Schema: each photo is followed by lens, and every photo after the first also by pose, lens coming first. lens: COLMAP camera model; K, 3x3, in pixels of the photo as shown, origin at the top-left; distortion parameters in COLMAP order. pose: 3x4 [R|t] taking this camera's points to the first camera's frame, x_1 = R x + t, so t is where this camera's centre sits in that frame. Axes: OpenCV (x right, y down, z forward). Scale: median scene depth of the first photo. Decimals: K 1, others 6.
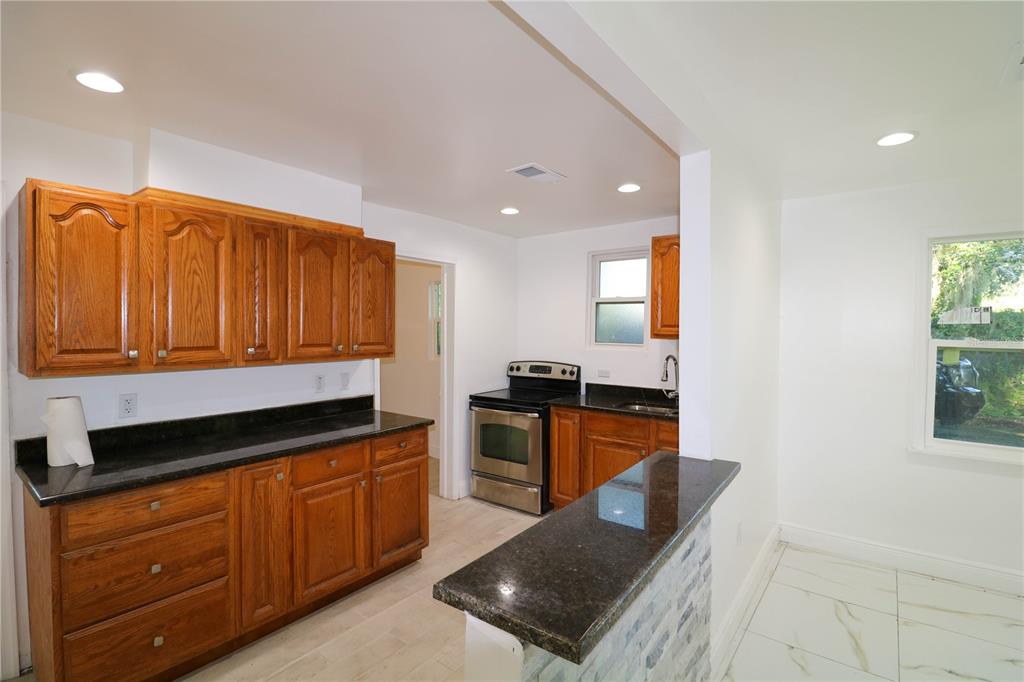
lens RADIAL K [[485.4, 0, 510.6], [0, 485.4, 337.9], [0, 0, 1]] dist [-0.023658, -0.000621]
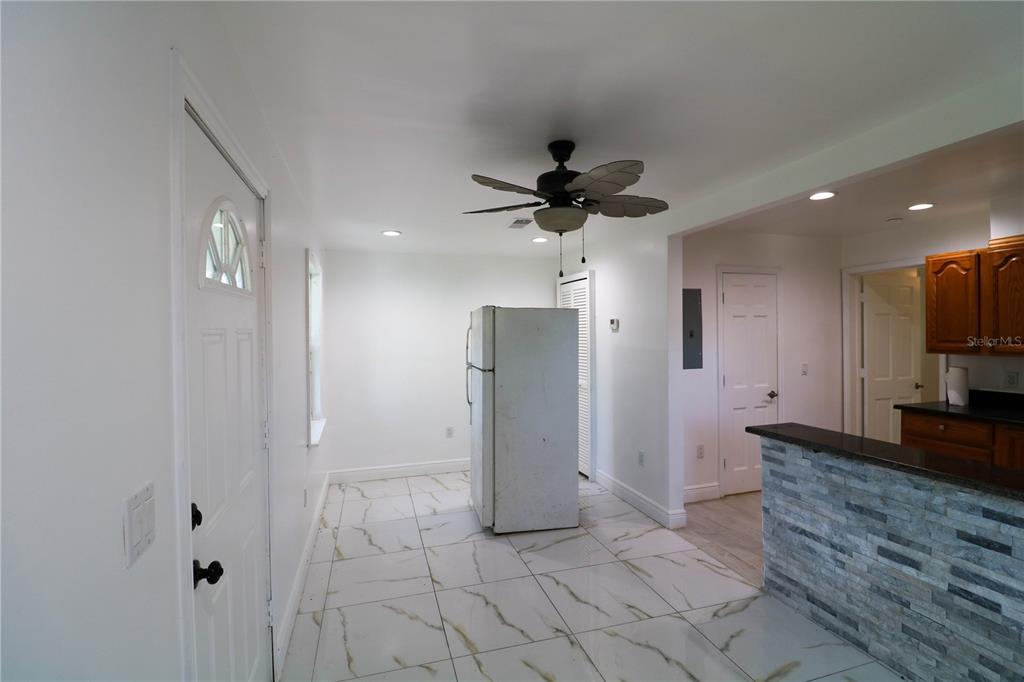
lens RADIAL K [[485.4, 0, 513.2], [0, 485.4, 337.8], [0, 0, 1]] dist [-0.023658, -0.000621]
pose [[-0.580251, 0.004020, -0.814428, 1.631903], [-0.014487, 0.999779, 0.015256, 0.010179], [0.814309, 0.020651, -0.580065, 0.705452]]
